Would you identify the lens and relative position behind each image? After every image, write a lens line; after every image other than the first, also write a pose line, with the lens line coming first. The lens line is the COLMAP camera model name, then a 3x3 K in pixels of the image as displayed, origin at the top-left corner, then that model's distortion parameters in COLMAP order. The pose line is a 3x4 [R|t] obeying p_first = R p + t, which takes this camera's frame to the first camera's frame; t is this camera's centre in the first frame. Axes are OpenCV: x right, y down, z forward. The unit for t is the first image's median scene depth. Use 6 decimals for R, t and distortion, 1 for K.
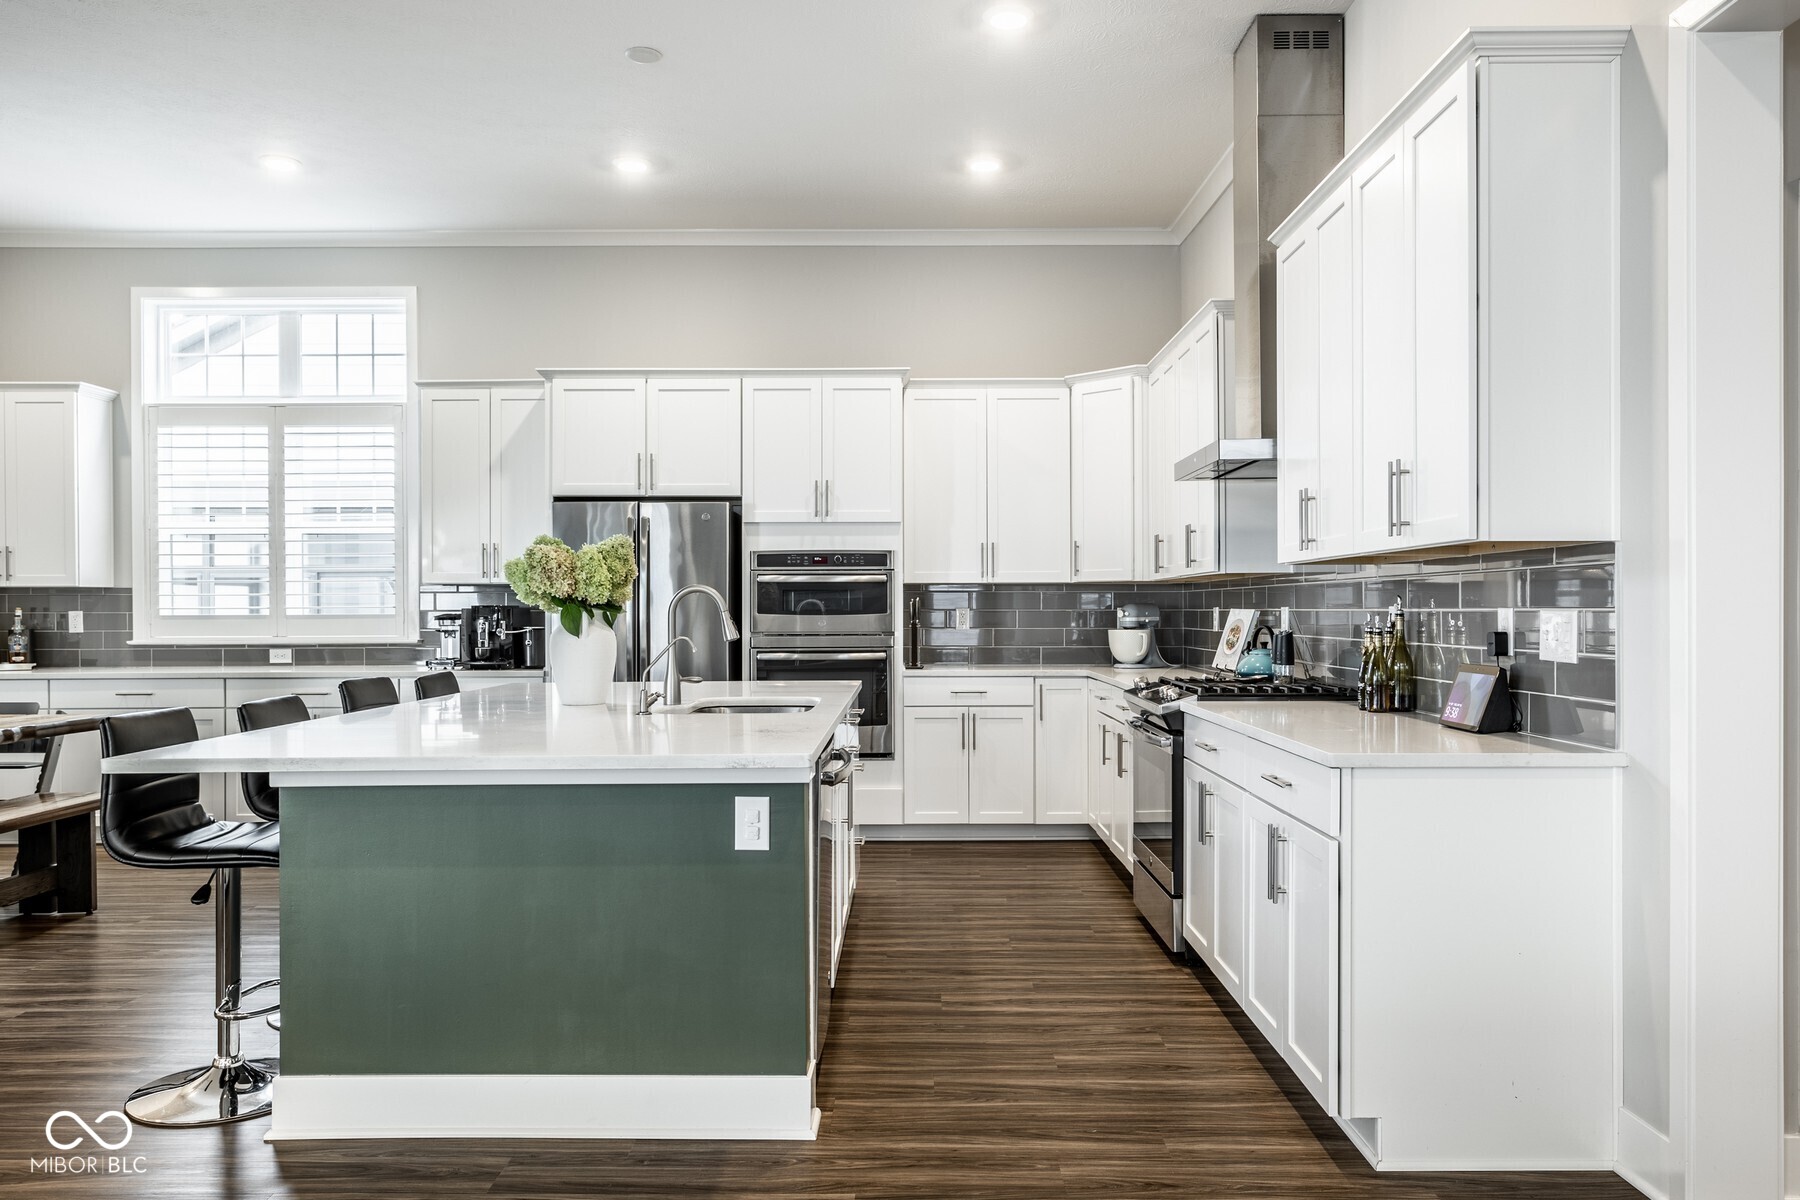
lens RADIAL K [[1275.7, 0, 900.0], [0, 1275.7, 600.0], [0, 0, 1]] dist [-0.043269, 0.089696]
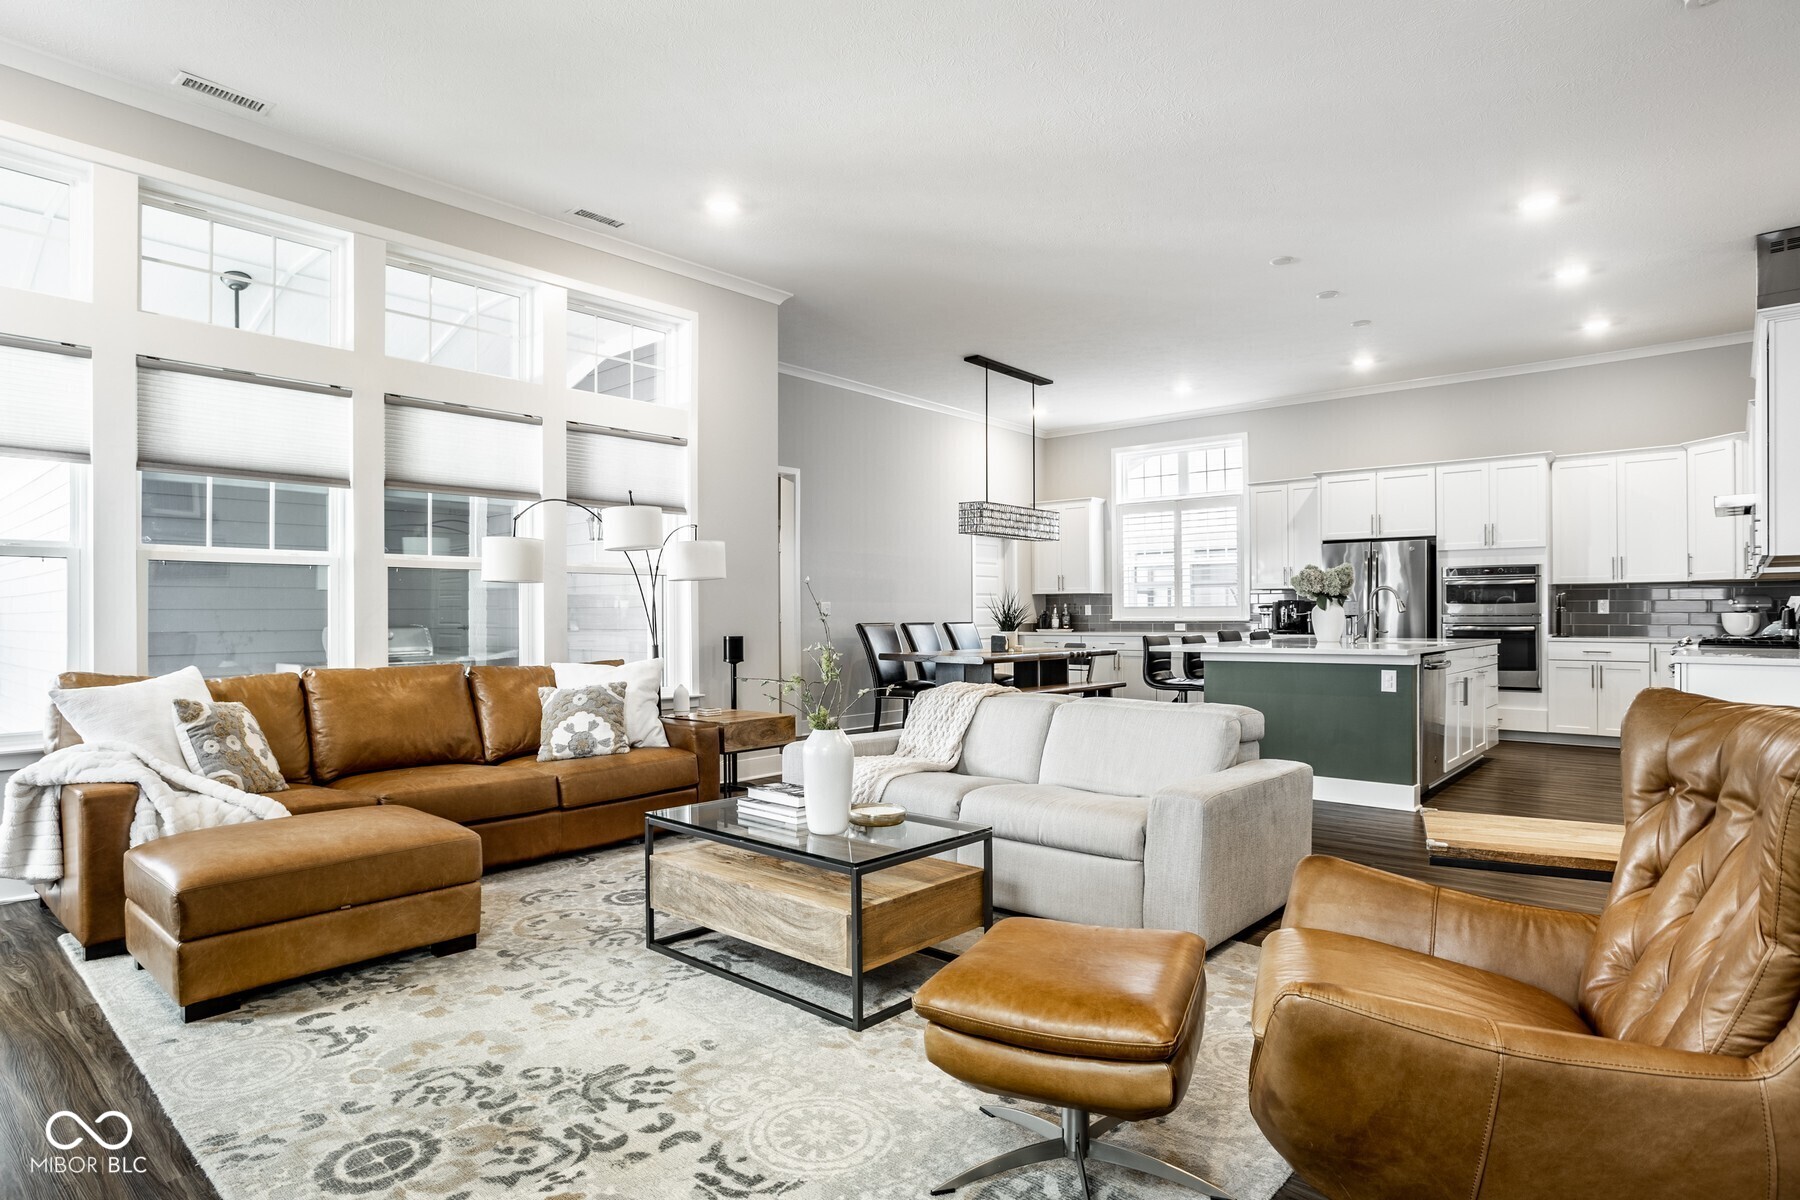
lens RADIAL K [[981.9, 0, 879.9], [0, 981.9, 615.1], [0, 0, 1]] dist [-0.029940, 0.018545]
pose [[0.753282, 0.000722, -0.657698, 0.174857], [0.005183, 0.999962, 0.007033, 0.013226], [0.657678, -0.008707, 0.753249, -0.489226]]
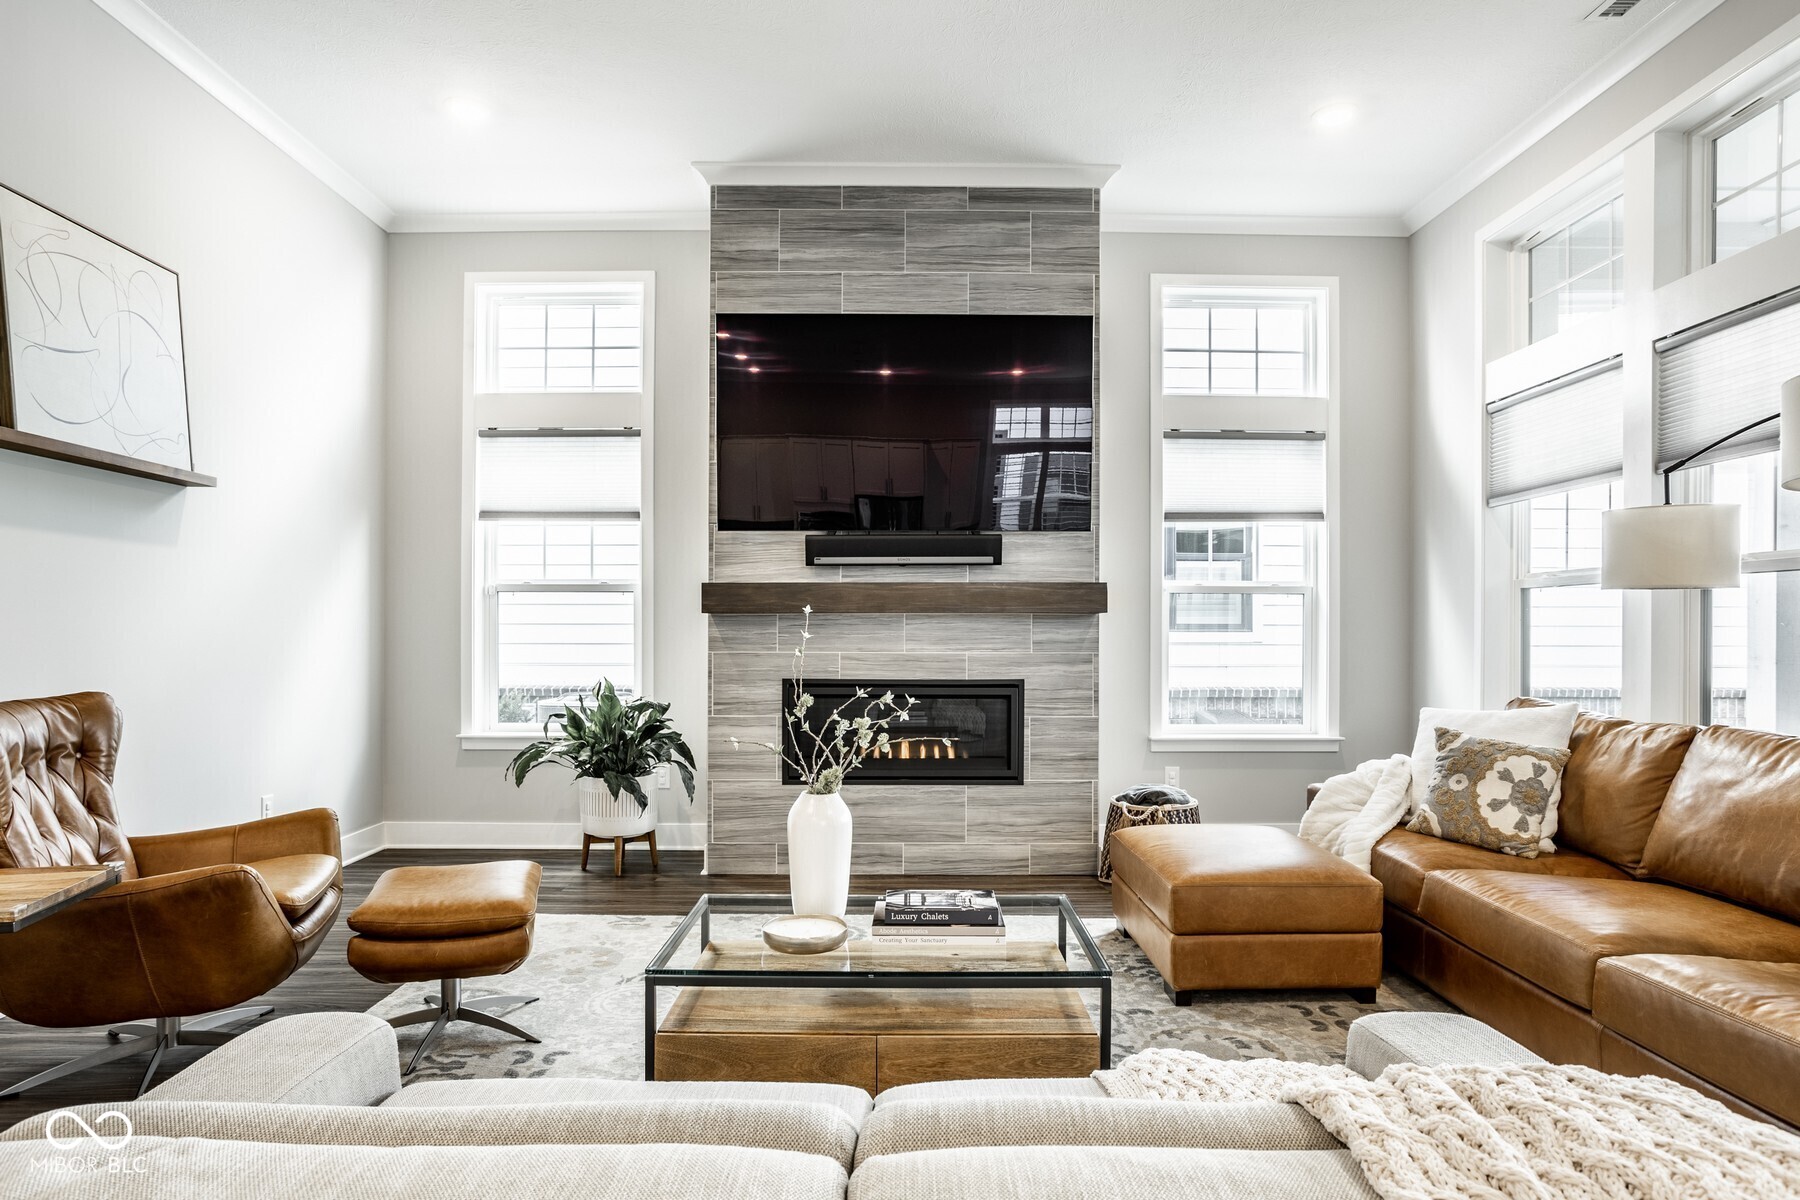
lens RADIAL K [[1009.1, 0, 893.9], [0, 1009.1, 630.7], [0, 0, 1]] dist [-0.039103, 0.018812]
pose [[-0.999815, 0.000677, -0.019237, -0.175007], [0.000799, 0.999980, -0.006352, 0.012247], [0.019232, -0.006366, -0.999795, 0.234441]]
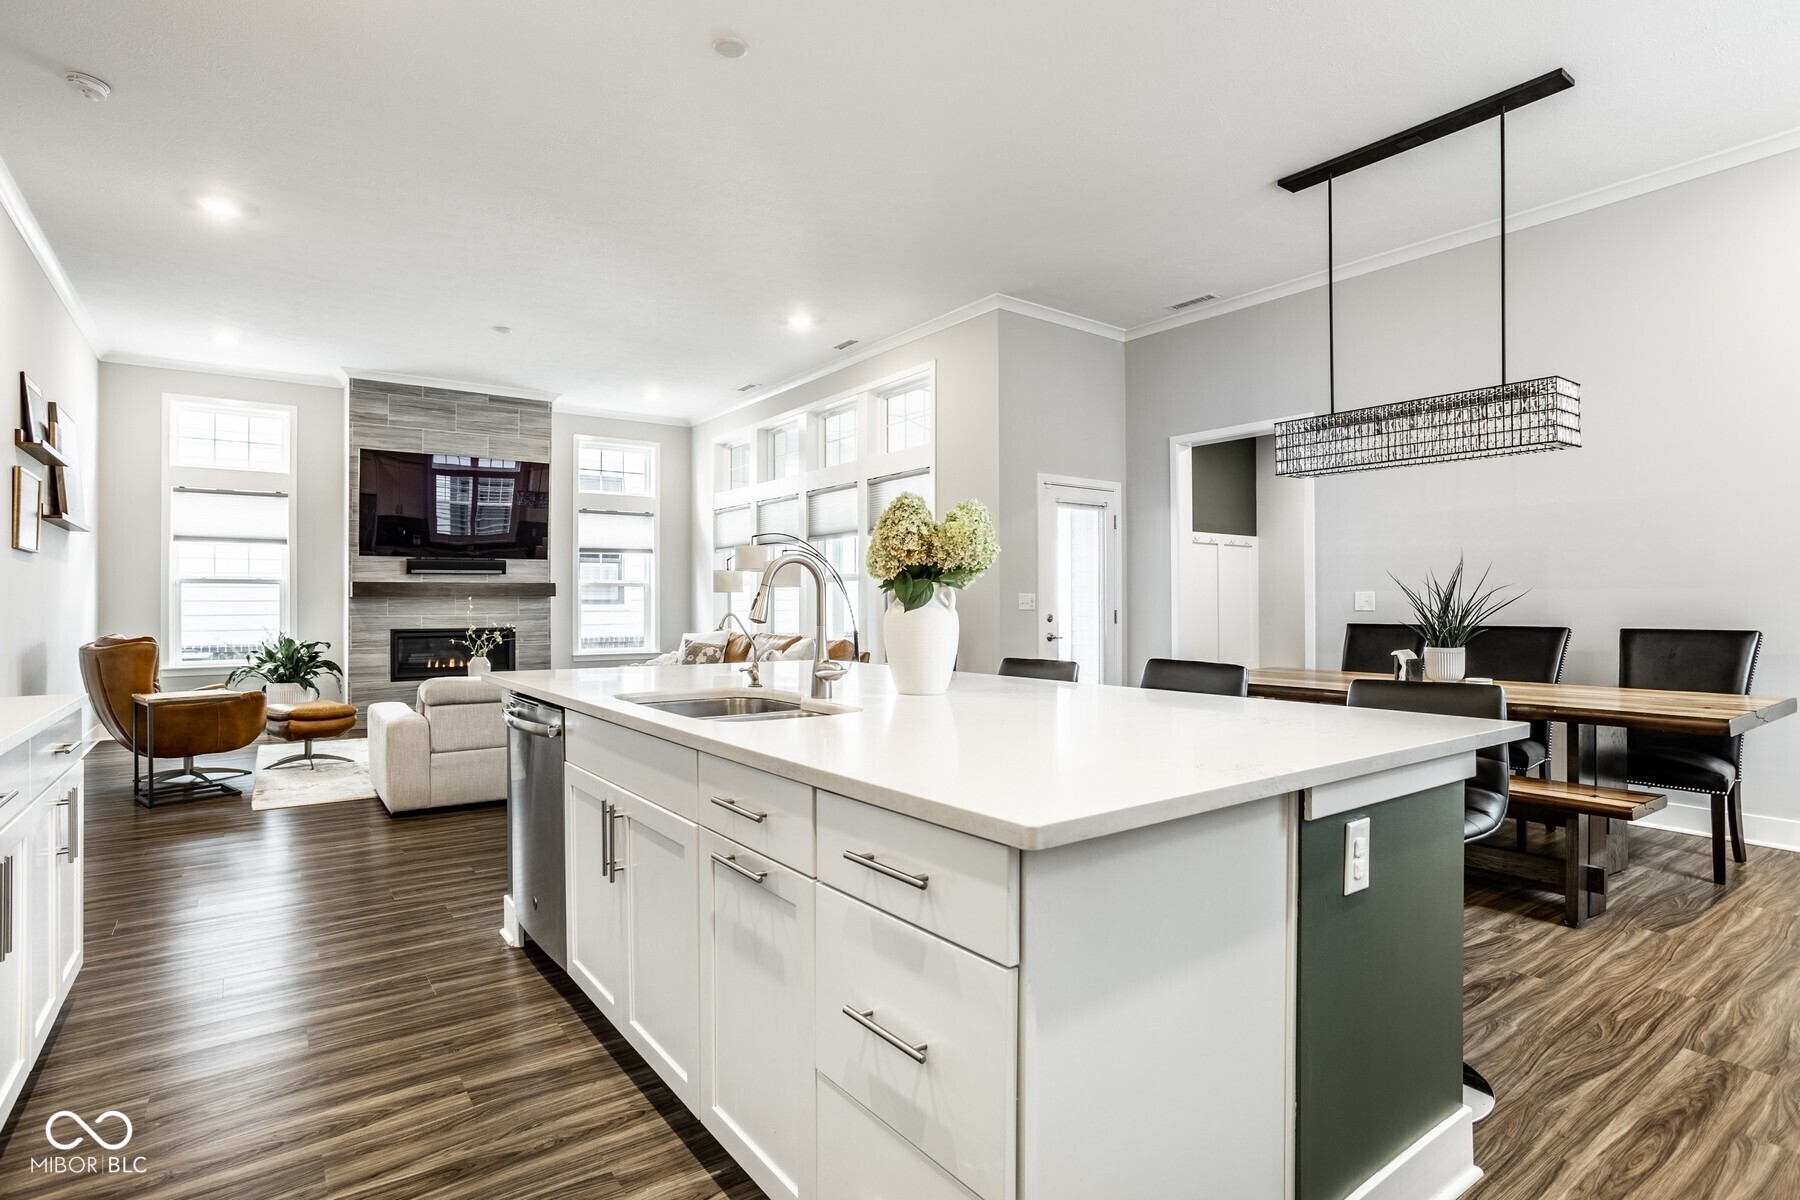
lens RADIAL K [[915.8, 0, 895.1], [0, 915.8, 595.9], [0, 0, 1]] dist [-0.059216, 0.037751]
pose [[-0.802373, 0.001600, -0.596821, 0.094360], [0.009878, 0.999895, -0.010601, 0.015169], [0.596742, -0.014402, -0.802304, 1.018985]]
